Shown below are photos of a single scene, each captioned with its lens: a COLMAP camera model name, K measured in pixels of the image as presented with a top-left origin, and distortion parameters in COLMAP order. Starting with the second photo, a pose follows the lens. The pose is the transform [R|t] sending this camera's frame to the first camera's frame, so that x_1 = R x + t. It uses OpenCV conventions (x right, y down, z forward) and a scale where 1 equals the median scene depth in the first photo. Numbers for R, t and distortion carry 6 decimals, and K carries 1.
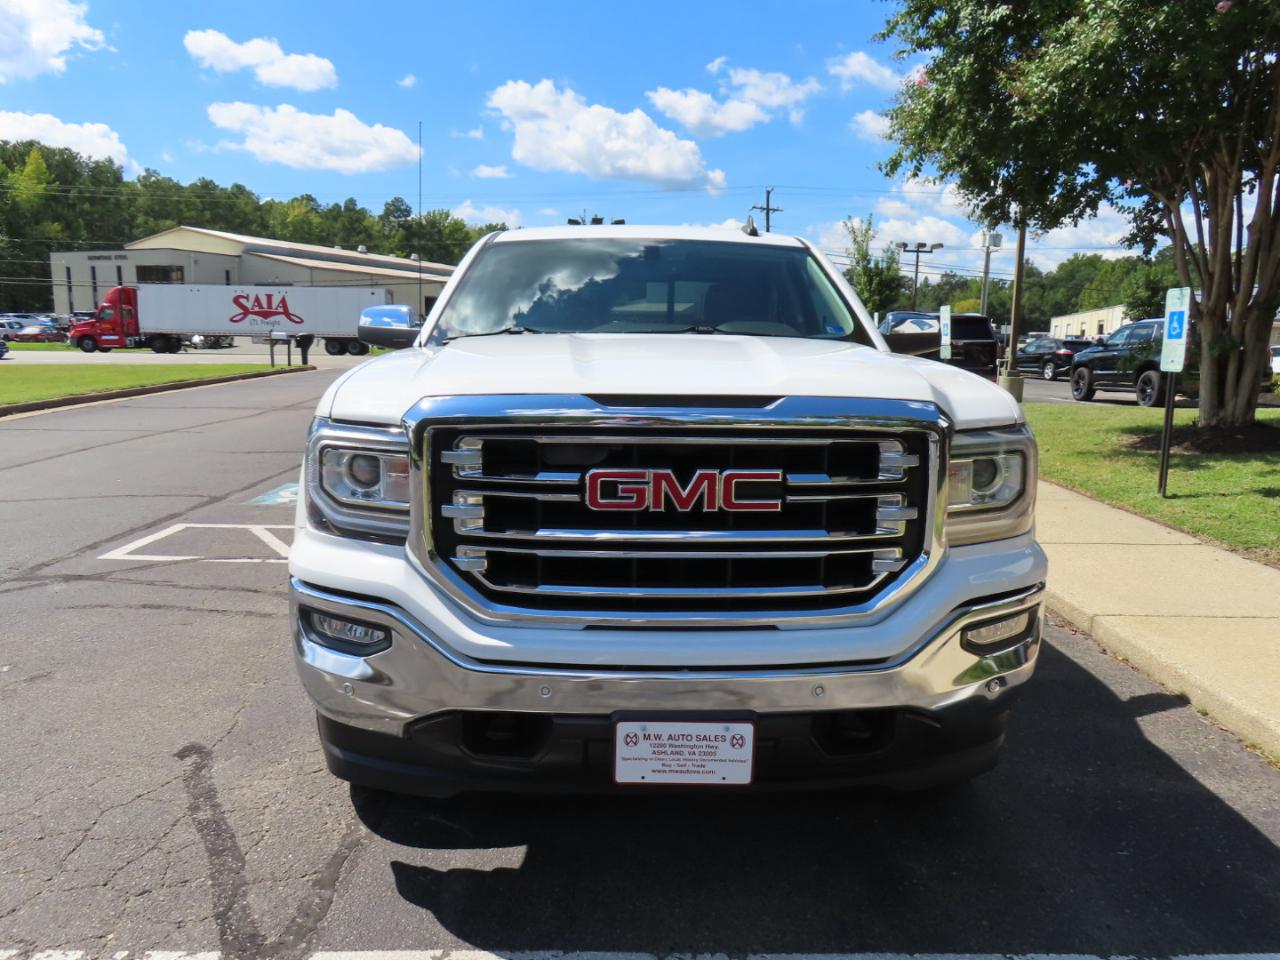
lens RADIAL K [[917.3, 0, 643.7], [0, 917.3, 480.4], [0, 0, 1]] dist [-0.010045, 0.005387]
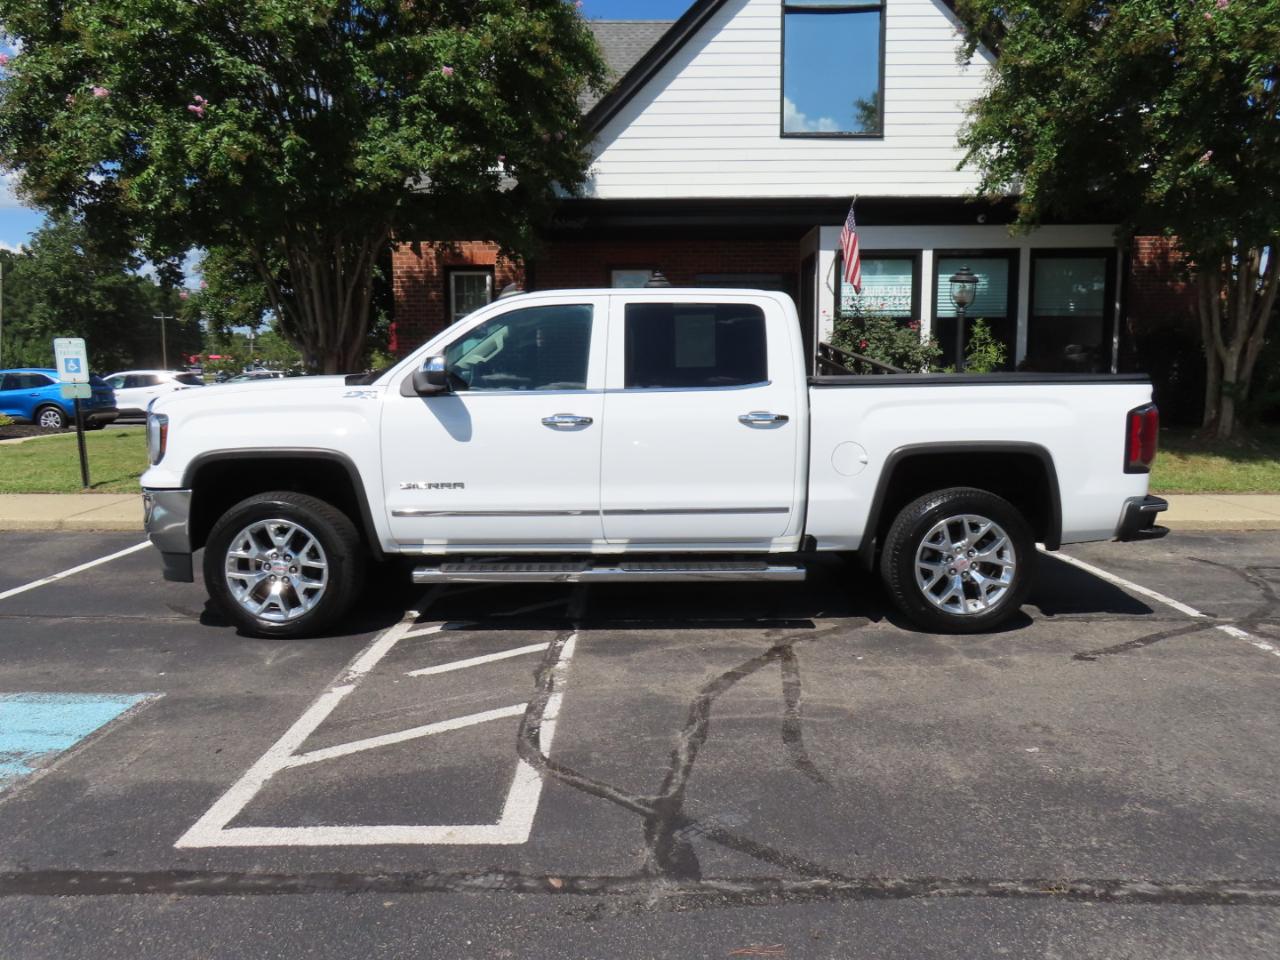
lens RADIAL K [[917.3, 0, 642.2], [0, 917.3, 482.3], [0, 0, 1]] dist [-0.010045, 0.005387]
pose [[0.003239, -0.131551, 0.991304, -0.875455], [0.159694, 0.978655, 0.129350, -0.130867], [-0.987161, 0.157886, 0.024178, 0.737141]]
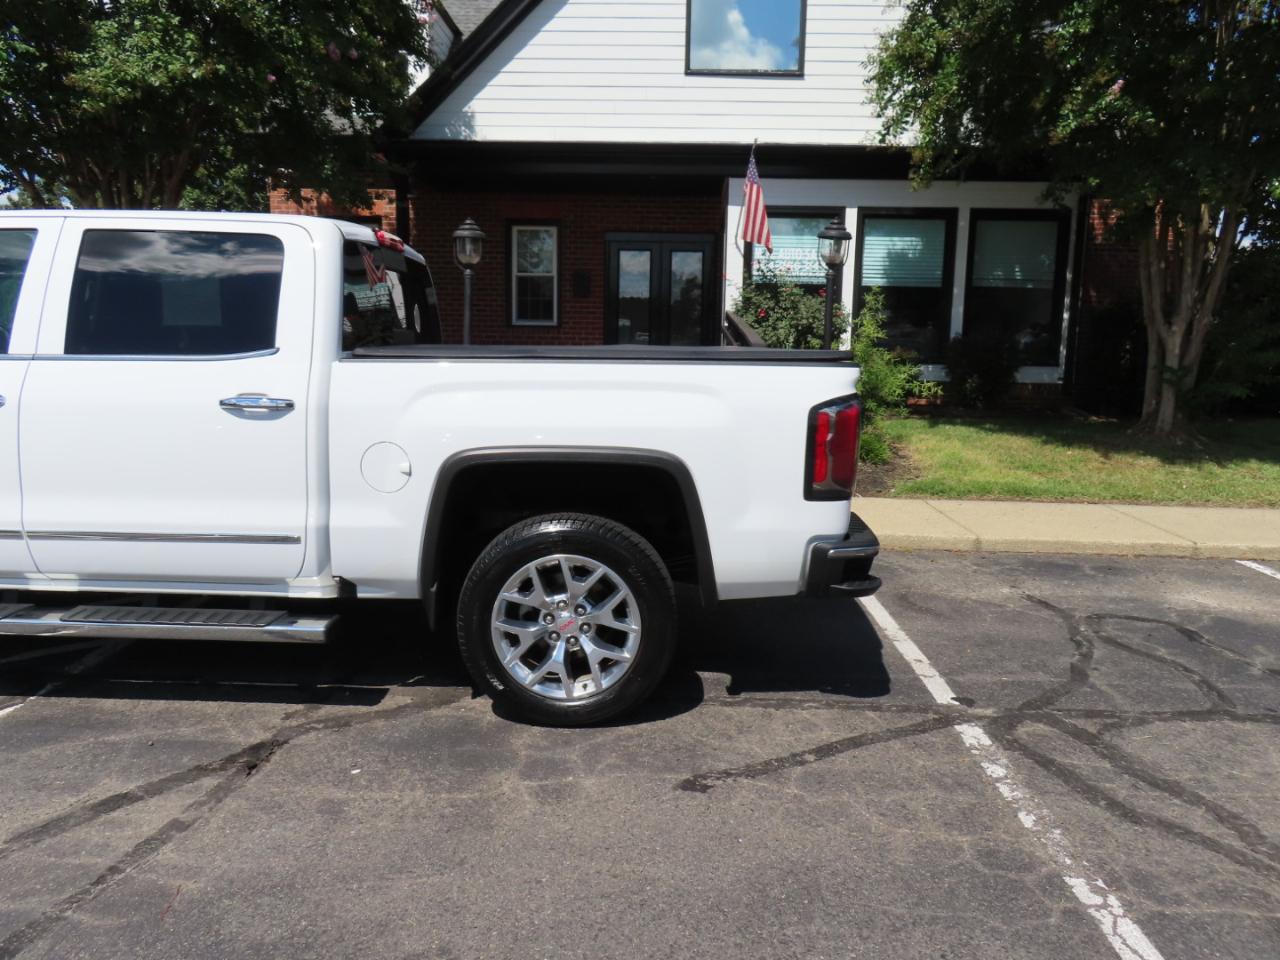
lens RADIAL K [[917.3, 0, 643.4], [0, 917.3, 479.1], [0, 0, 1]] dist [-0.010045, 0.005387]
pose [[0.036108, -0.159103, 0.986601, -0.635537], [0.135748, 0.978876, 0.152889, -0.079932], [-0.990085, 0.128409, 0.056944, 0.433677]]
